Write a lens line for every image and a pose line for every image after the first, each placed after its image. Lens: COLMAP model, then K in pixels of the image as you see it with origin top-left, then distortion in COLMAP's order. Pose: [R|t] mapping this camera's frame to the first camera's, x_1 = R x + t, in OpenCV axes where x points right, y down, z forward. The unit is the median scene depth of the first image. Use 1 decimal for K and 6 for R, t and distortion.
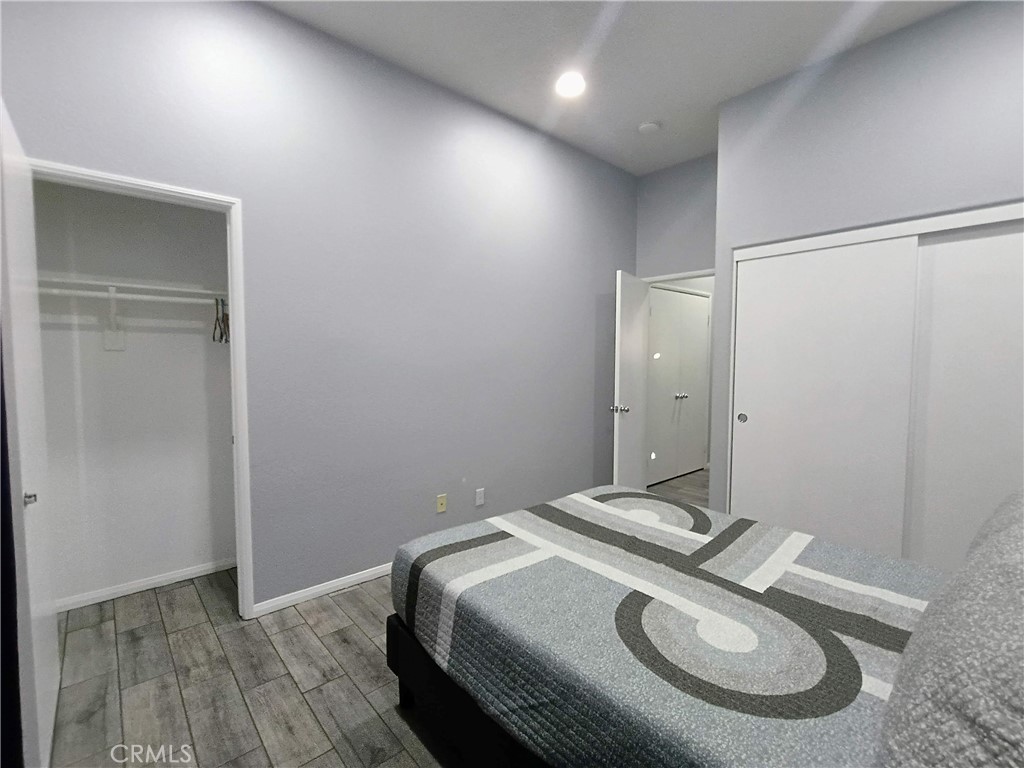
lens RADIAL K [[469.5, 0, 517.5], [0, 469.5, 386.2], [0, 0, 1]] dist [-0.002808, 0.001170]
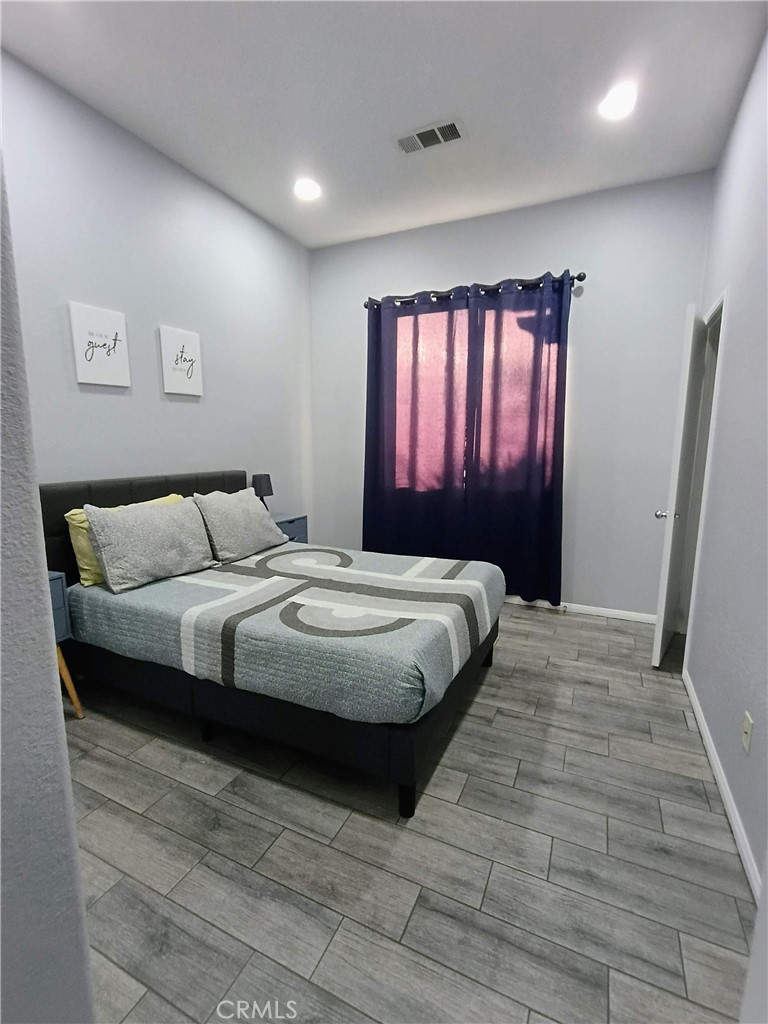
lens RADIAL K [[469.5, 0, 383.2], [0, 469.5, 518.9], [0, 0, 1]] dist [-0.002808, 0.001170]
pose [[-0.922849, 0.053049, -0.381491, 0.604504], [-0.030952, 0.977052, 0.210739, -0.108506], [0.383917, 0.206288, -0.900030, 2.000448]]
